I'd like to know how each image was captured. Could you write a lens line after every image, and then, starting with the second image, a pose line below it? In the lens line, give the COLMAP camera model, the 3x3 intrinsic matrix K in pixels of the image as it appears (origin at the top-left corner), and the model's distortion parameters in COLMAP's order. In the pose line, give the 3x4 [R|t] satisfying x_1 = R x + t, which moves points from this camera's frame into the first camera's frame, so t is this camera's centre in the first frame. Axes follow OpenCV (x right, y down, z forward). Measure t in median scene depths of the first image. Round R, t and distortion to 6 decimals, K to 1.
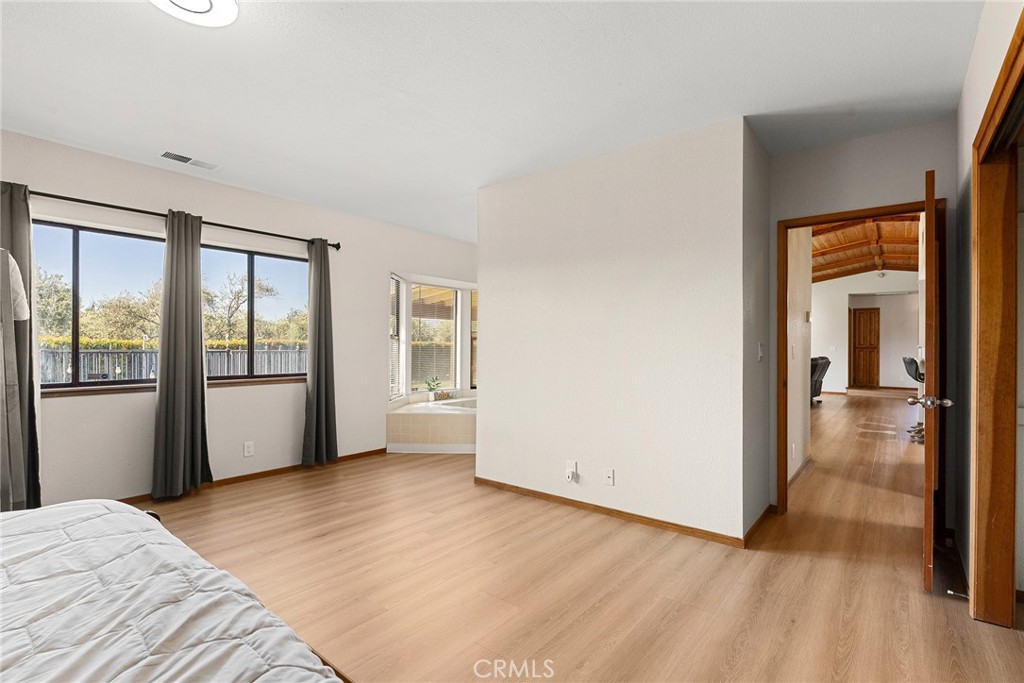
lens RADIAL K [[492.3, 0, 513.6], [0, 492.3, 345.6], [0, 0, 1]] dist [-0.001248, -0.000694]
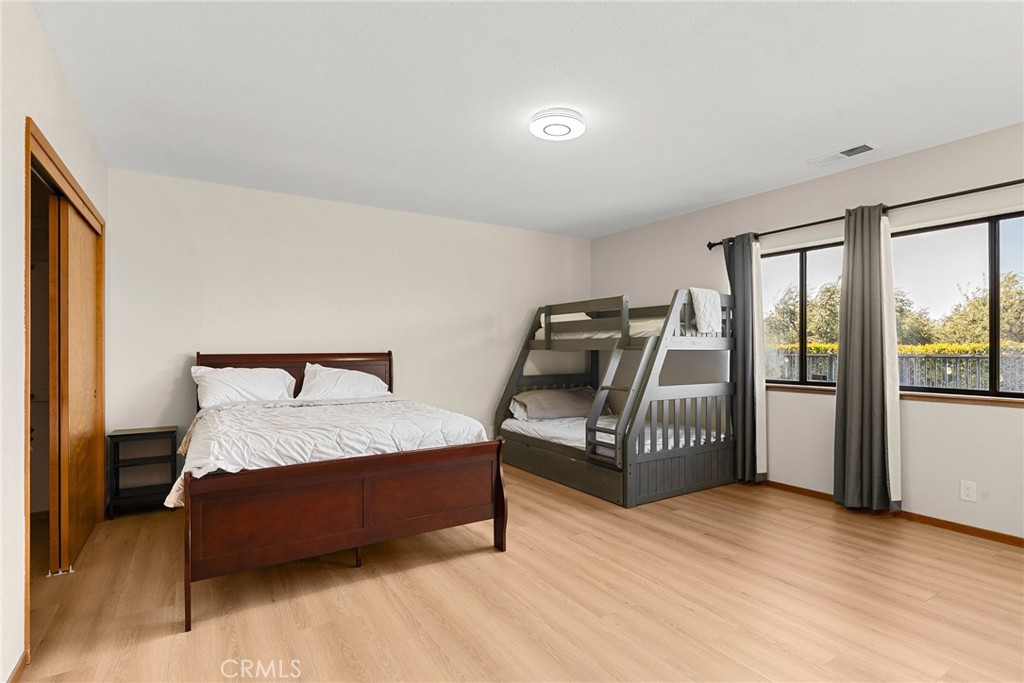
lens RADIAL K [[515.5, 0, 513.9], [0, 515.5, 345.1], [0, 0, 1]] dist [0.002787, 0.000631]
pose [[-0.357650, -0.013445, -0.933759, 0.494644], [0.000950, 0.999891, -0.014762, 0.005183], [0.933855, -0.006166, -0.357598, 0.765545]]
